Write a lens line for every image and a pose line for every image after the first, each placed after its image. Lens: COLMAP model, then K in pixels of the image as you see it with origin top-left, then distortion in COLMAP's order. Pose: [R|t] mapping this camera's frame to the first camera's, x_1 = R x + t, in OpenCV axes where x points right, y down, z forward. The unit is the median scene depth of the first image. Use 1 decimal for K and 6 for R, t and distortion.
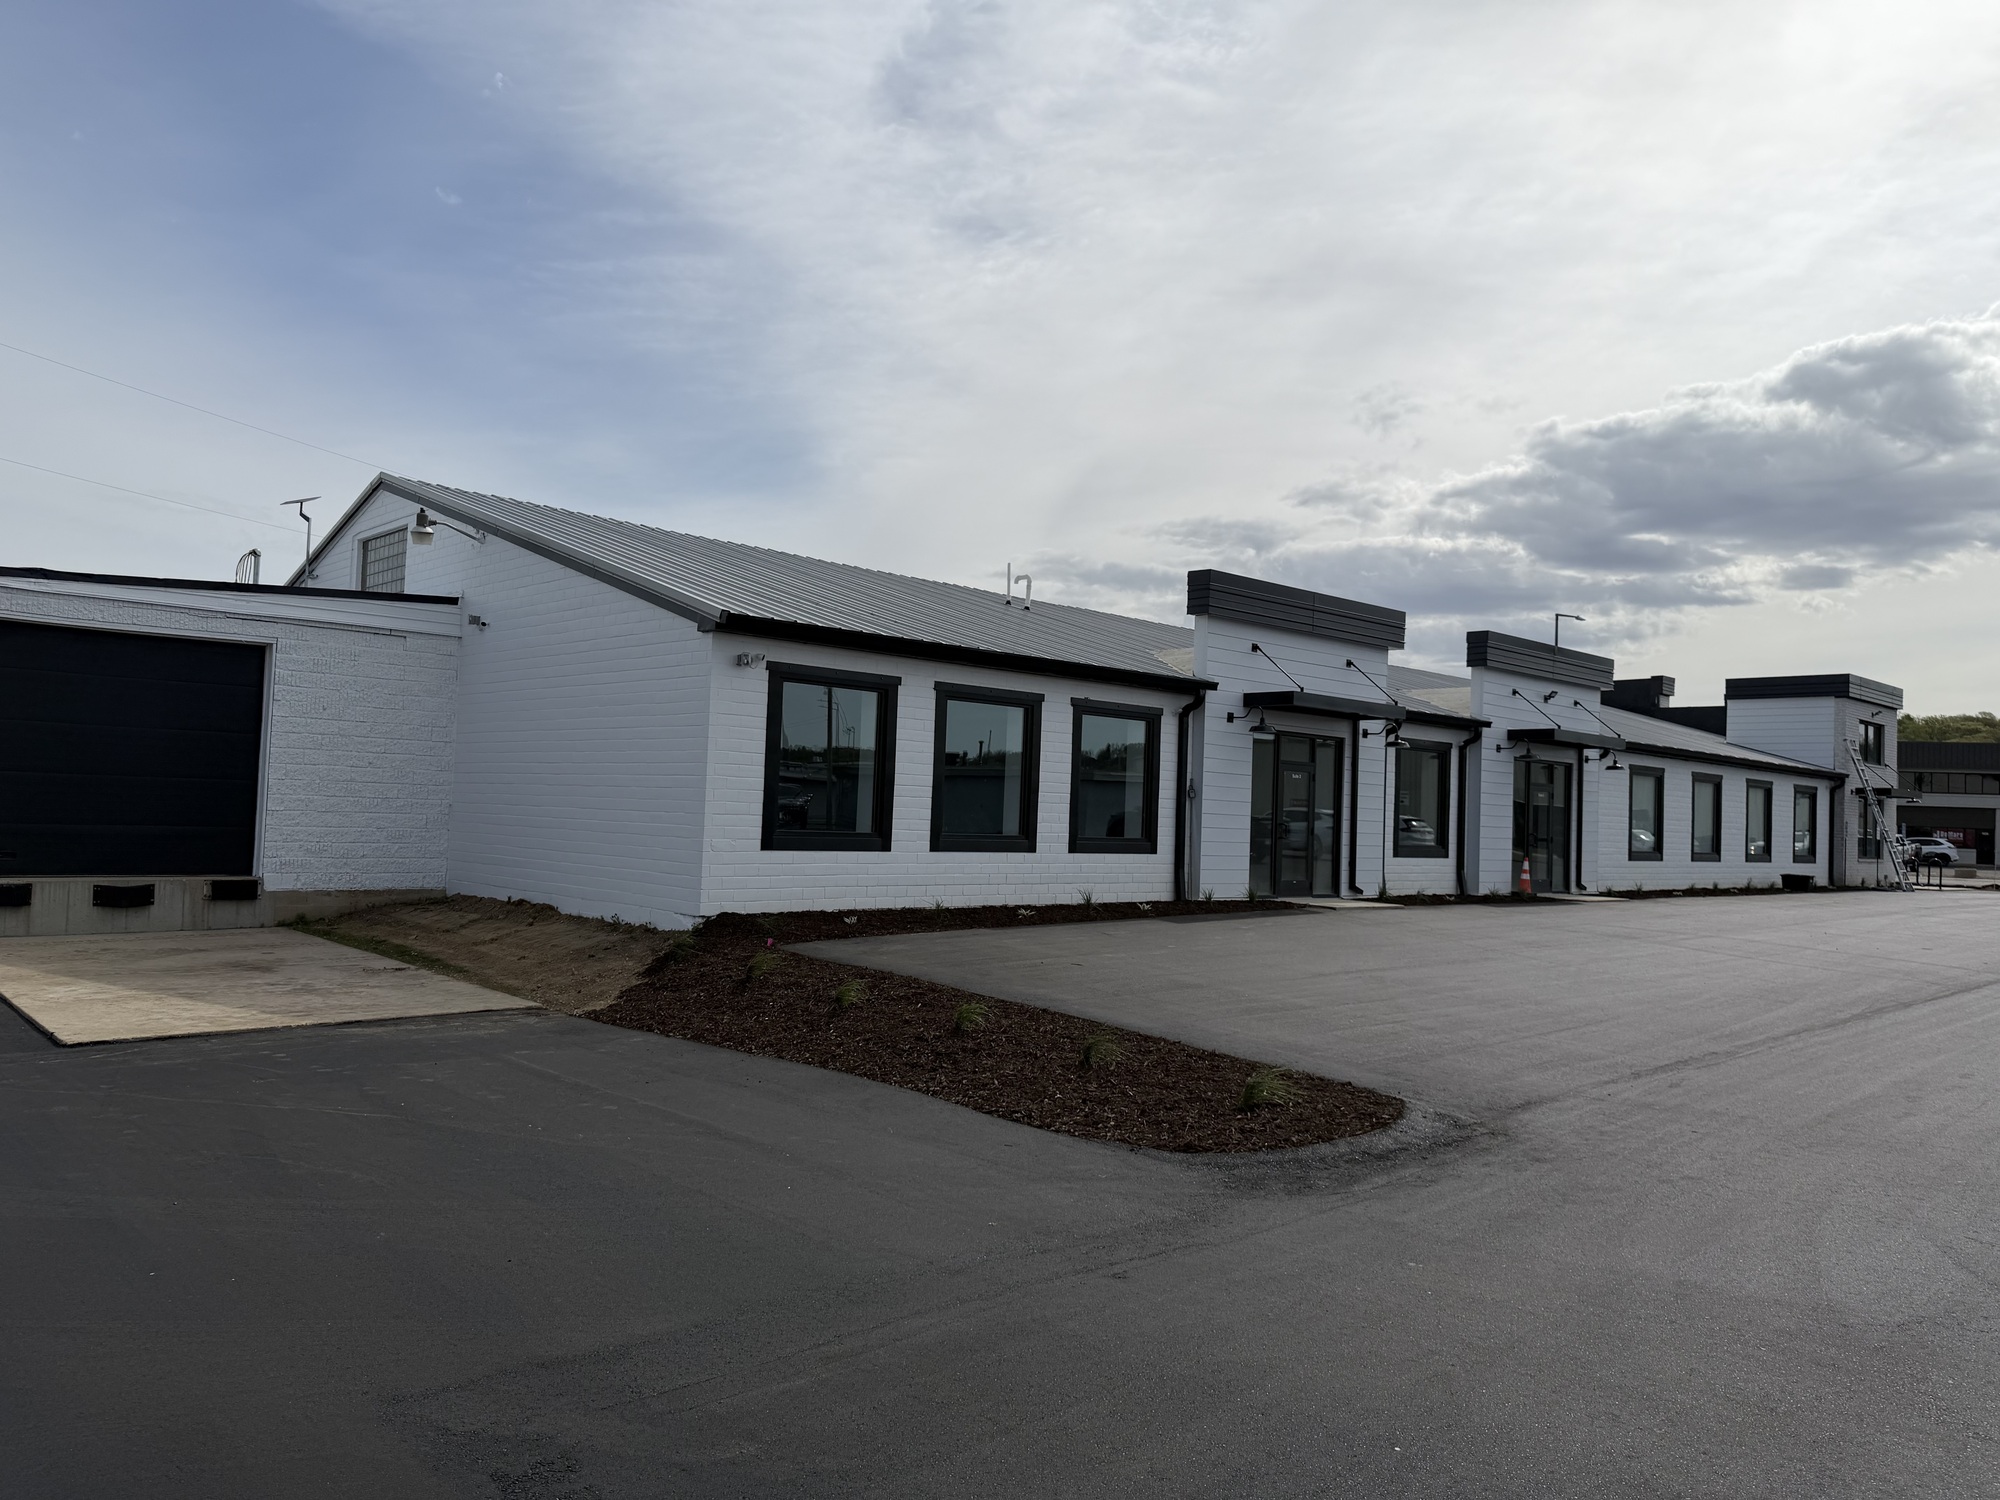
lens RADIAL K [[1415.3, 0, 988.6], [0, 1415.3, 751.8], [0, 0, 1]] dist [0.124249, -0.194318]
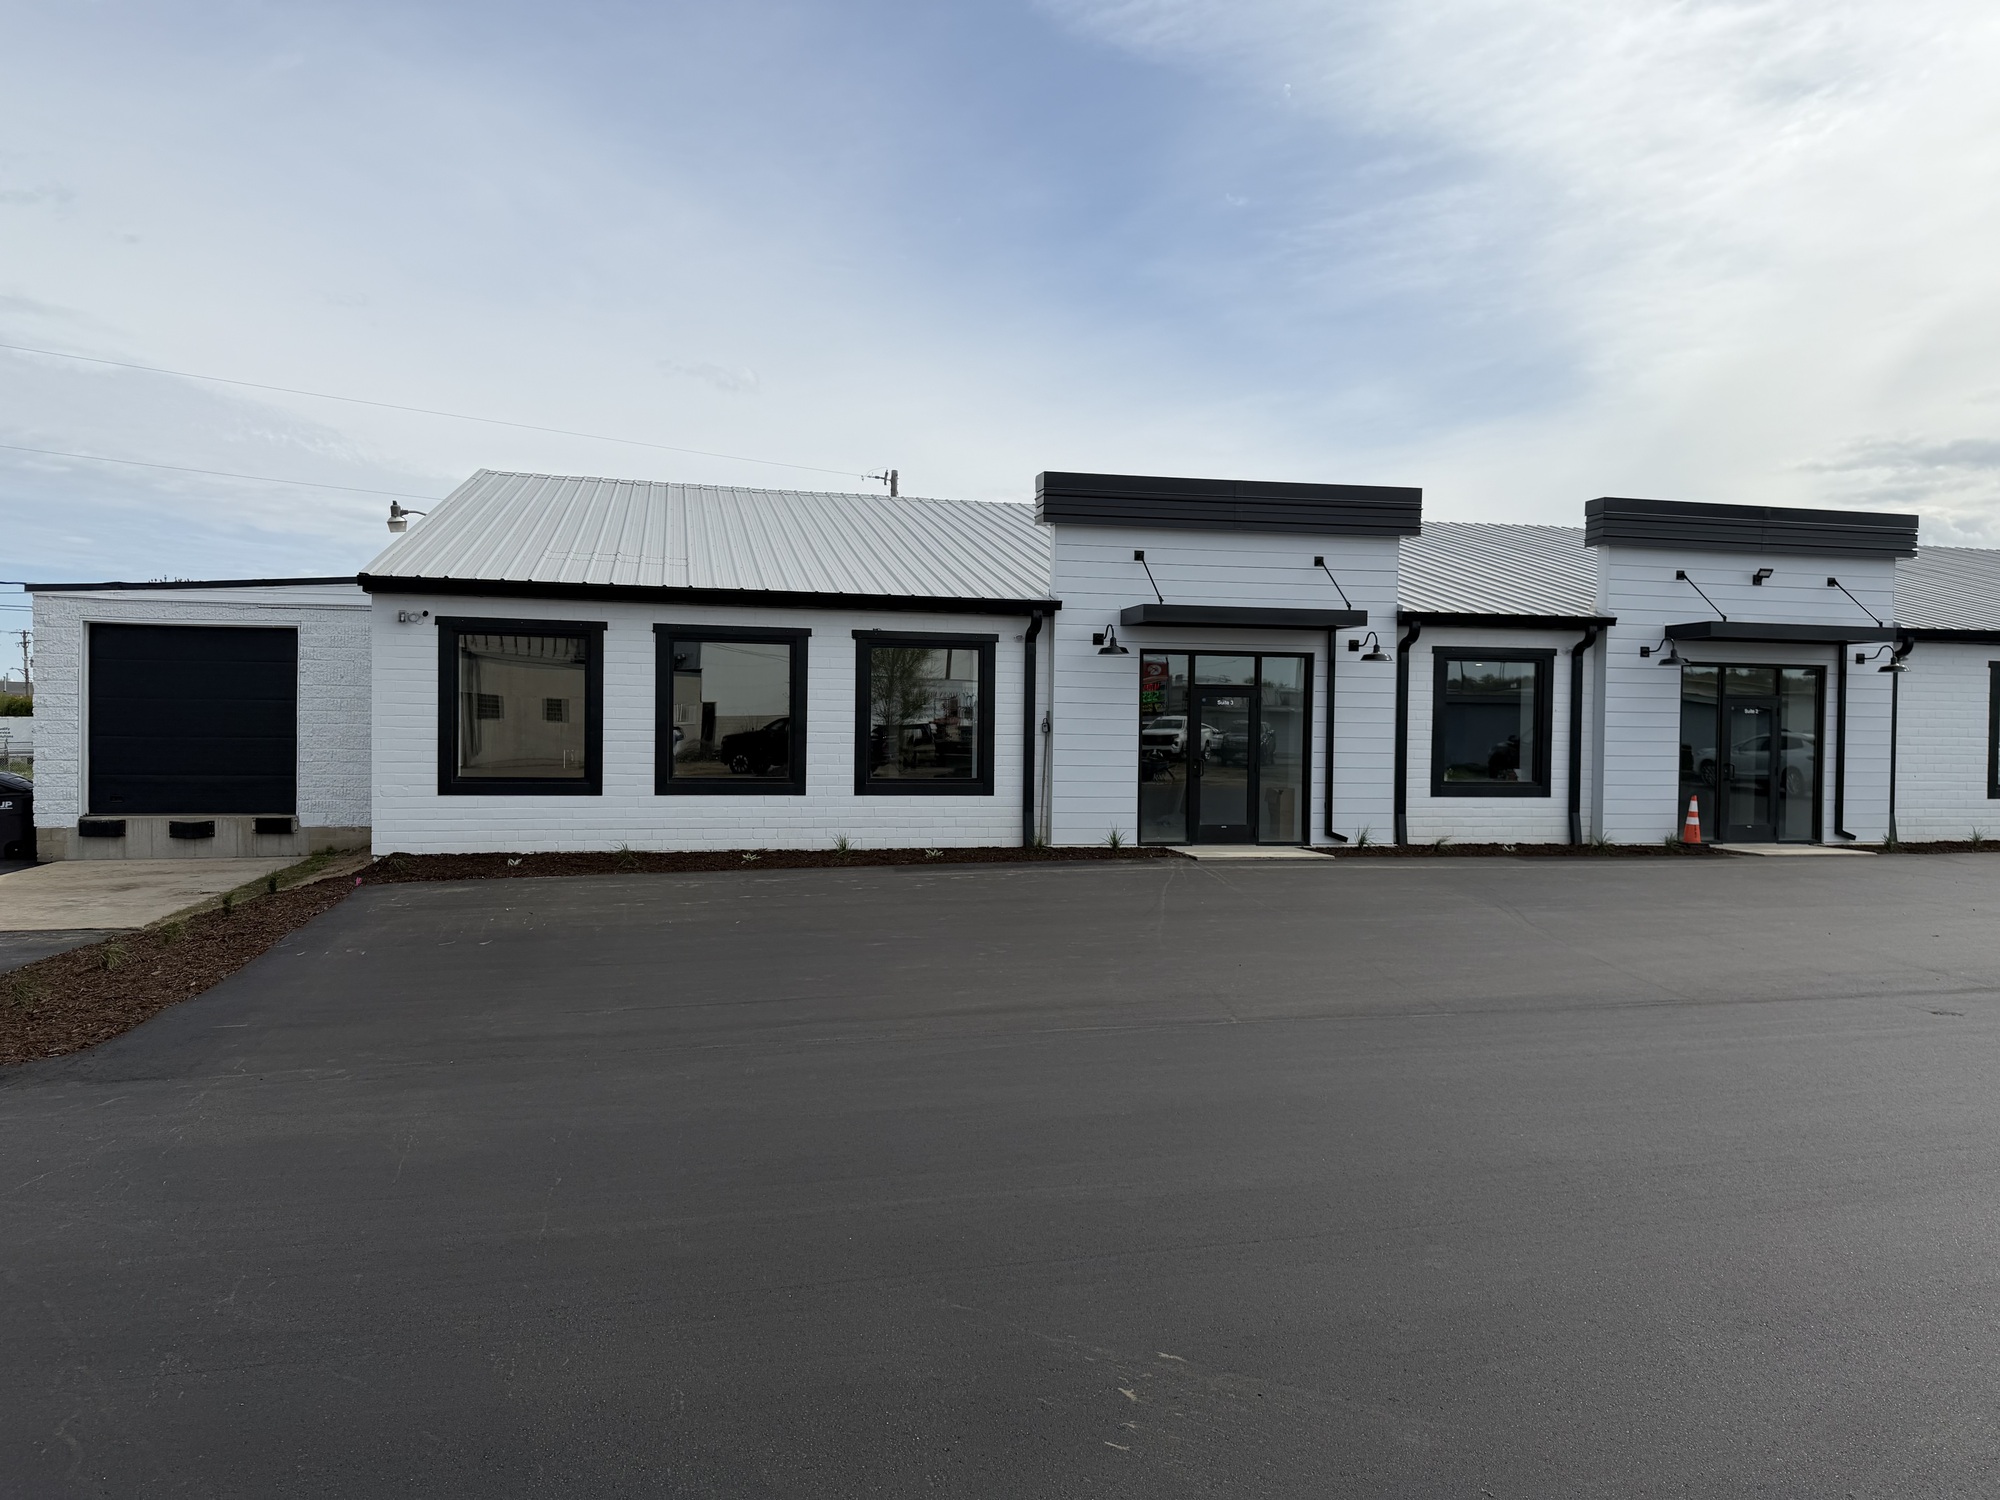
lens RADIAL K [[1392.0, 0, 1006.1], [0, 1392.0, 743.9], [0, 0, 1]] dist [0.038400, -0.051110]
pose [[0.866778, -0.020759, -0.498261, 0.593231], [0.039921, 0.998815, 0.027833, 0.015285], [0.497093, -0.044016, 0.866580, 0.248068]]
